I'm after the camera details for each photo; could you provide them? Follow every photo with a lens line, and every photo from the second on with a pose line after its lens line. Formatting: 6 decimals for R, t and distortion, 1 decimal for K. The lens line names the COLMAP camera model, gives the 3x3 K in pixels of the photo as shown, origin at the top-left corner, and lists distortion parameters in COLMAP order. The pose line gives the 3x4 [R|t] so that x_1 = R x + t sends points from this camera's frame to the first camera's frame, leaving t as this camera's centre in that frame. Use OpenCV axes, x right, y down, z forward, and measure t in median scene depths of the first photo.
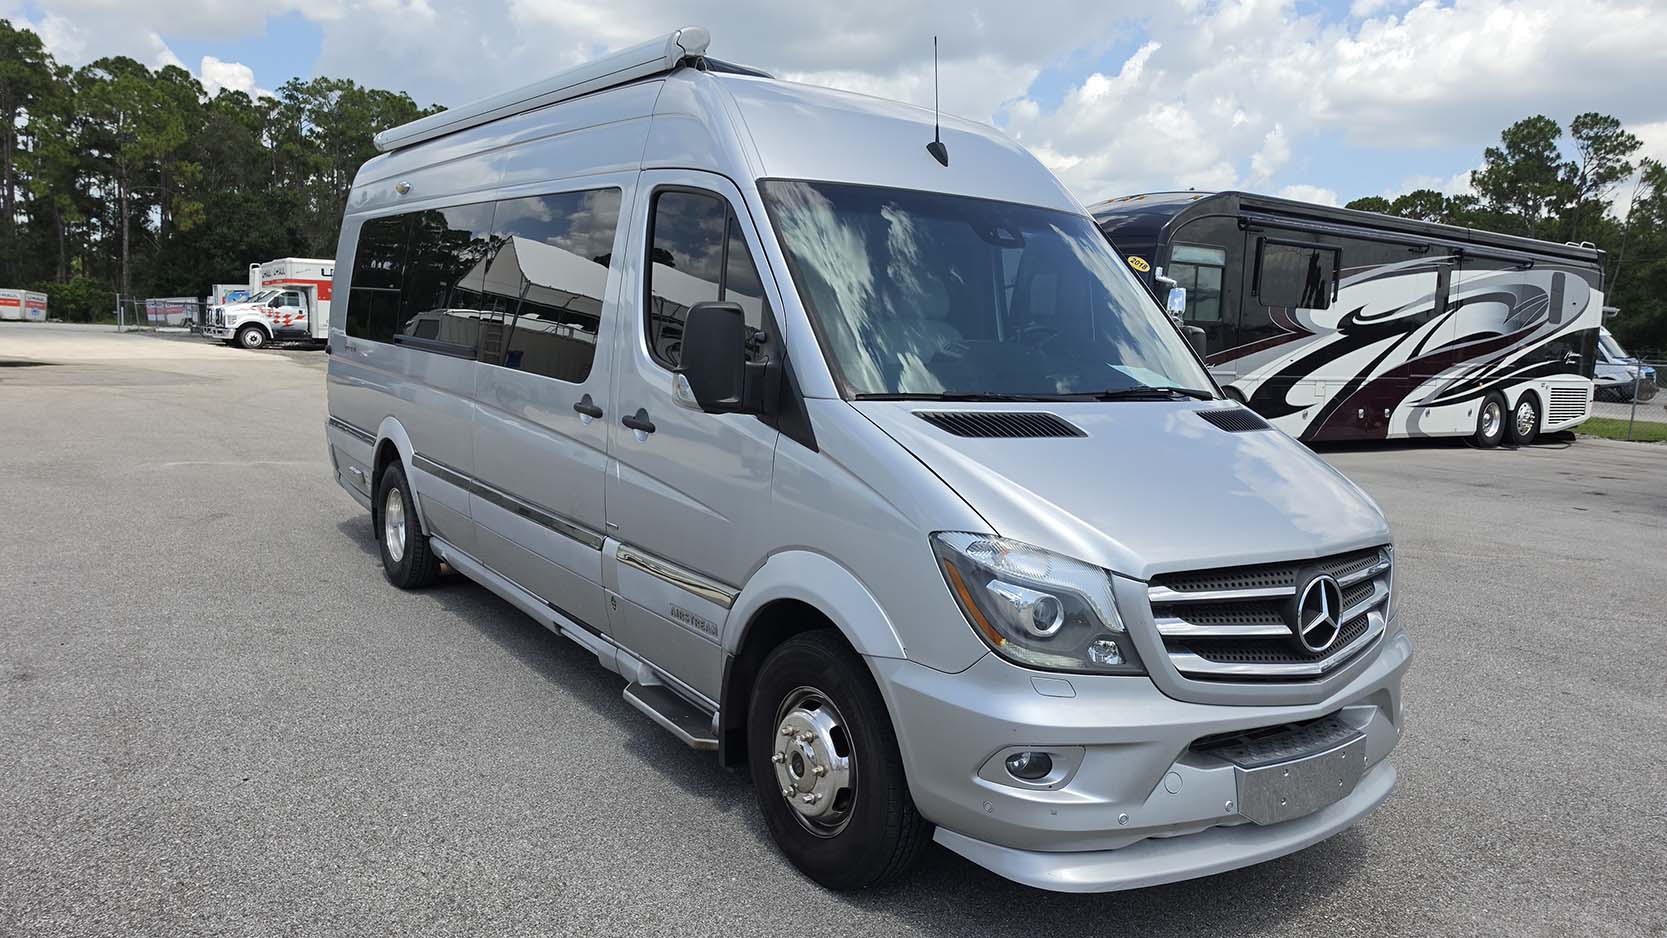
lens RADIAL K [[1225.2, 0, 828.4], [0, 1225.2, 453.9], [0, 0, 1]] dist [0.029062, -0.050244]
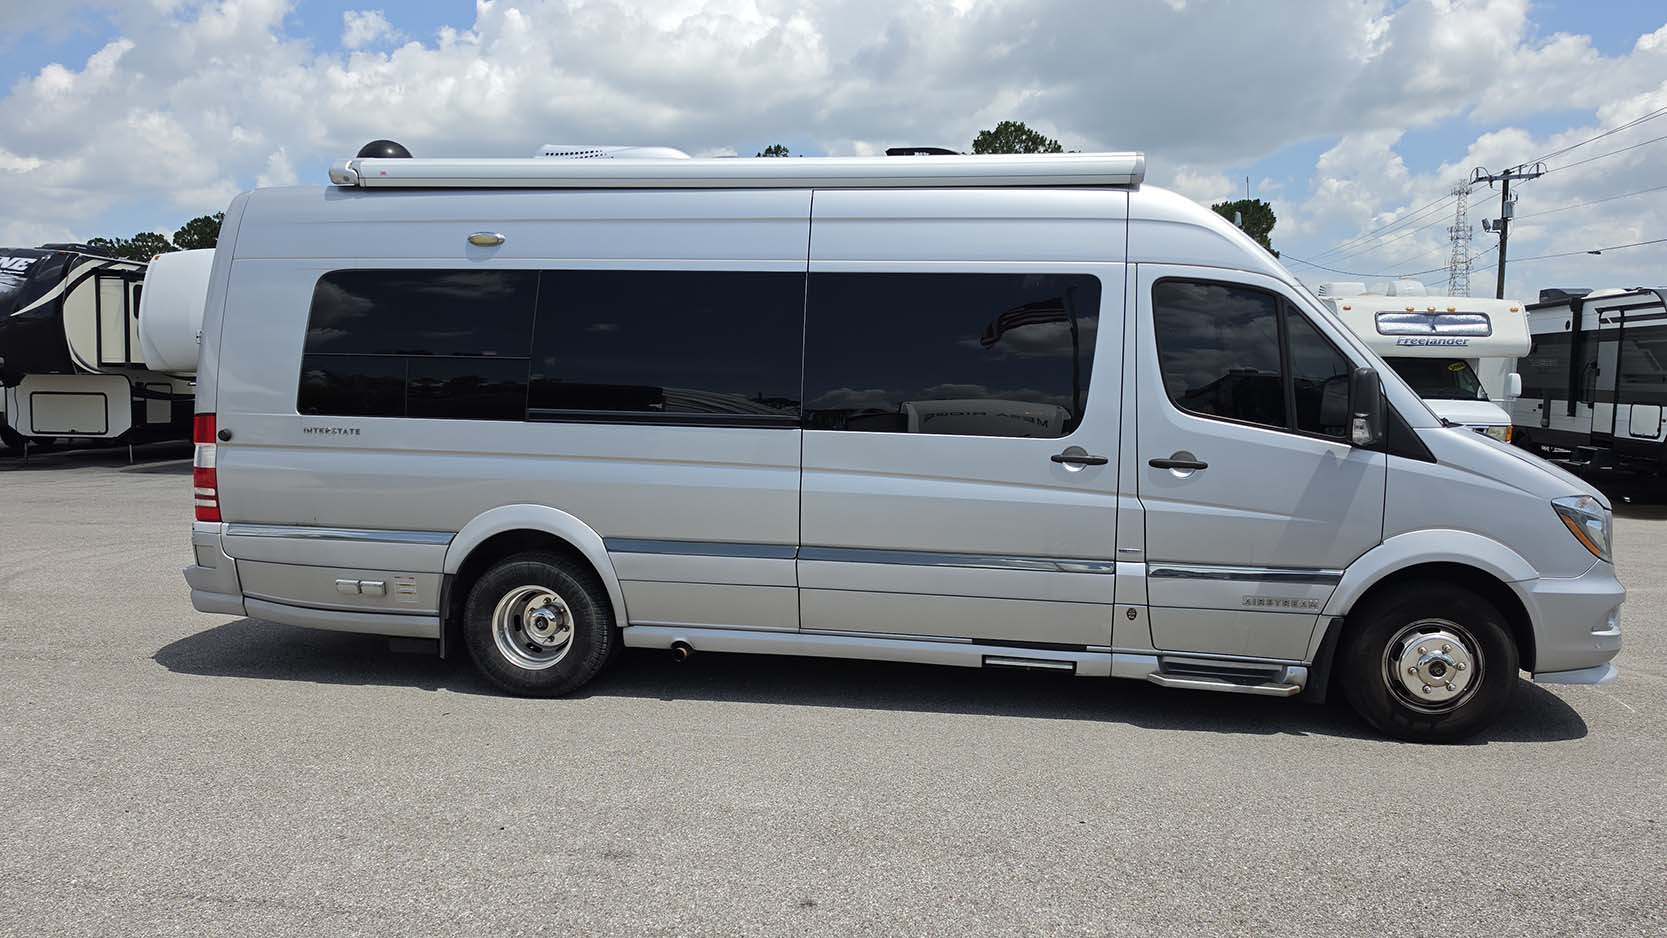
lens RADIAL K [[1231.0, 0, 833.5], [0, 1231.0, 469.0], [0, 0, 1]] dist [-0.056728, 0.104933]
pose [[0.690909, -0.096836, 0.716427, -0.053299], [0.099832, 0.994274, 0.038115, -0.004232], [-0.716016, 0.045188, 0.696620, 0.015548]]
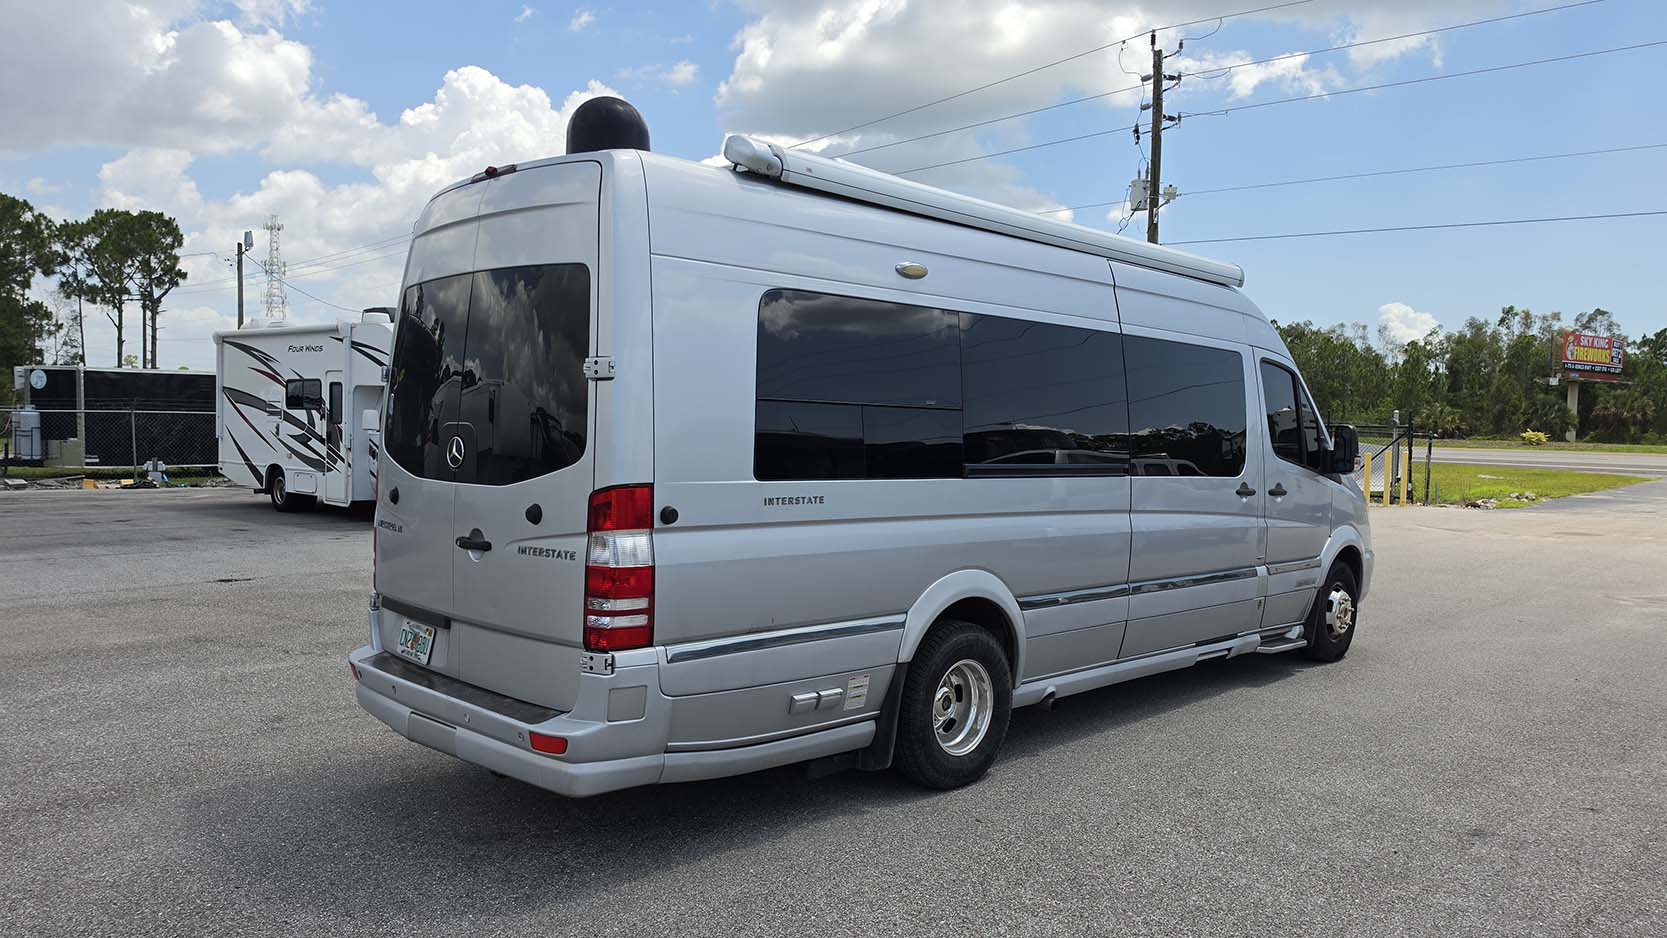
lens RADIAL K [[1231.0, 0, 833.5], [0, 1231.0, 469.0], [0, 0, 1]] dist [-0.056728, 0.104933]
pose [[-0.207639, -0.090204, 0.974038, -0.071011], [0.071224, 0.991702, 0.107022, -0.011956], [-0.975609, 0.091596, -0.199491, 0.080658]]
